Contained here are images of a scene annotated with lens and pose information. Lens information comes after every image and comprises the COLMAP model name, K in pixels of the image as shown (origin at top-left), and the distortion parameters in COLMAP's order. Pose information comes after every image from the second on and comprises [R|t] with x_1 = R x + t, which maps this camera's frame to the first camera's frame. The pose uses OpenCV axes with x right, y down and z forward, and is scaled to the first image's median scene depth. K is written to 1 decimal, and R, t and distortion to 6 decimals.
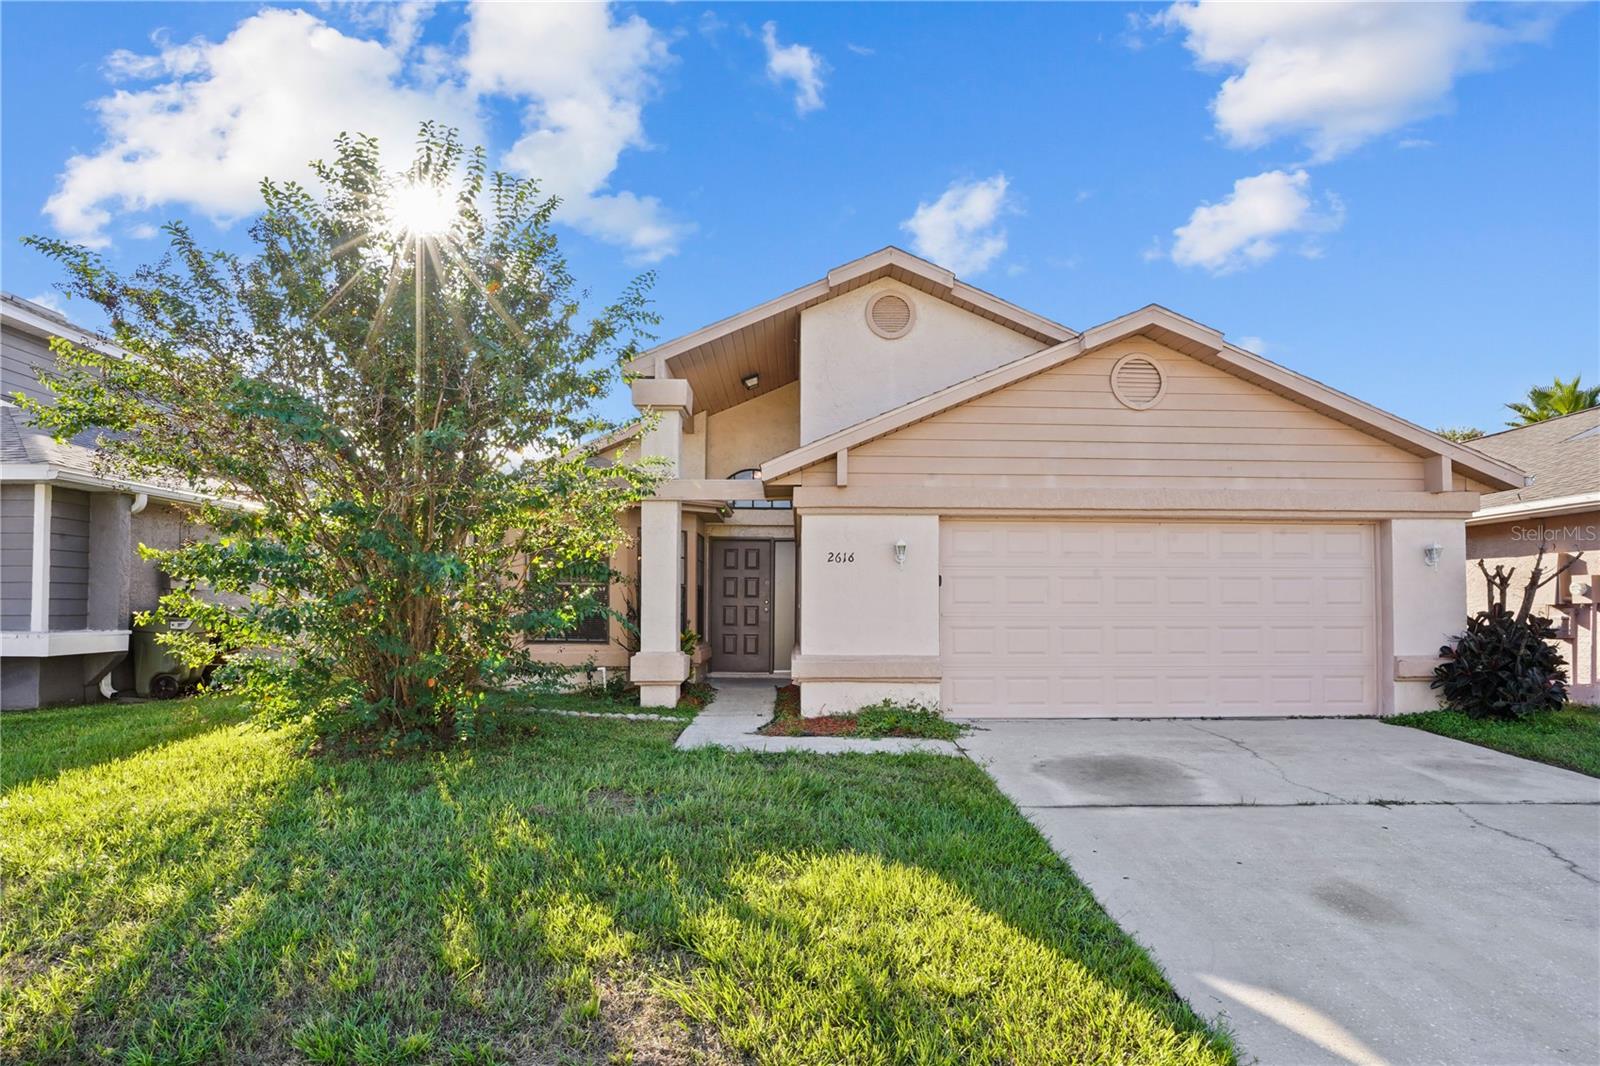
lens RADIAL K [[892.1, 0, 798.6], [0, 892.1, 592.1], [0, 0, 1]] dist [0.000762, 0.000007]
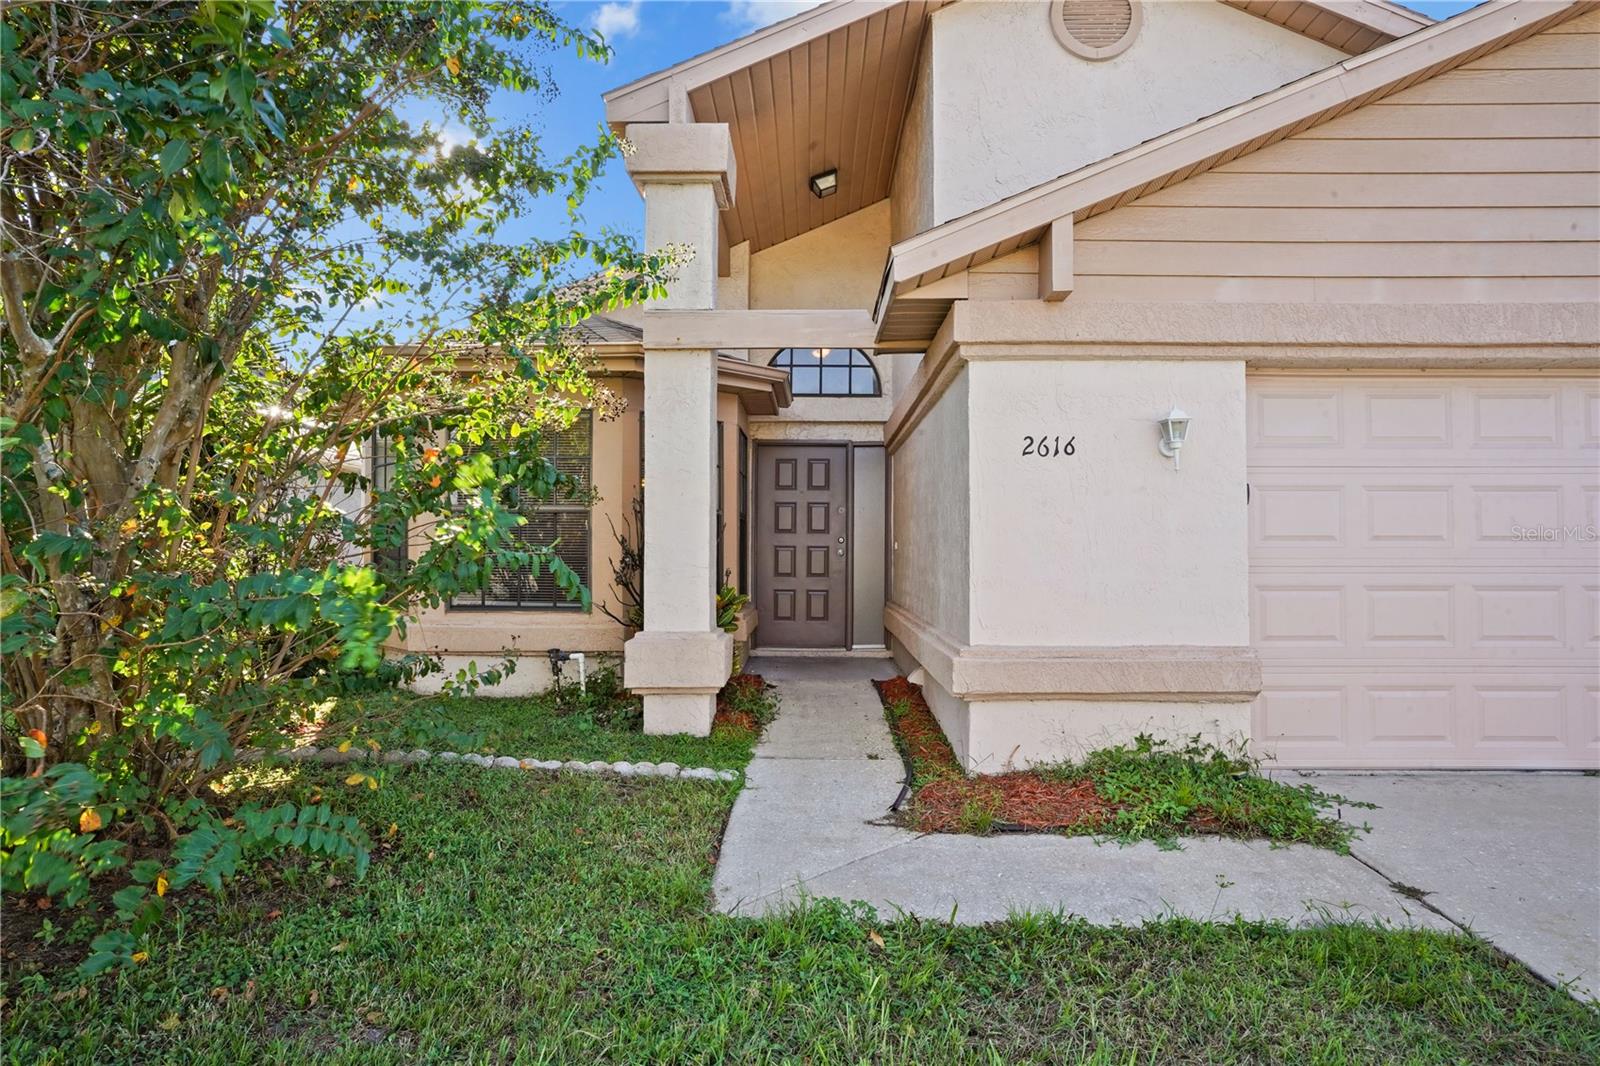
lens RADIAL K [[1321.8, 0, 879.7], [0, 1321.8, 531.7], [0, 0, 1]] dist [0.000540, 0.000153]
pose [[0.999995, -0.002373, -0.002172, -0.027672], [0.002383, 0.999986, 0.004778, 0.002767], [0.002161, -0.004783, 0.999986, 0.171460]]
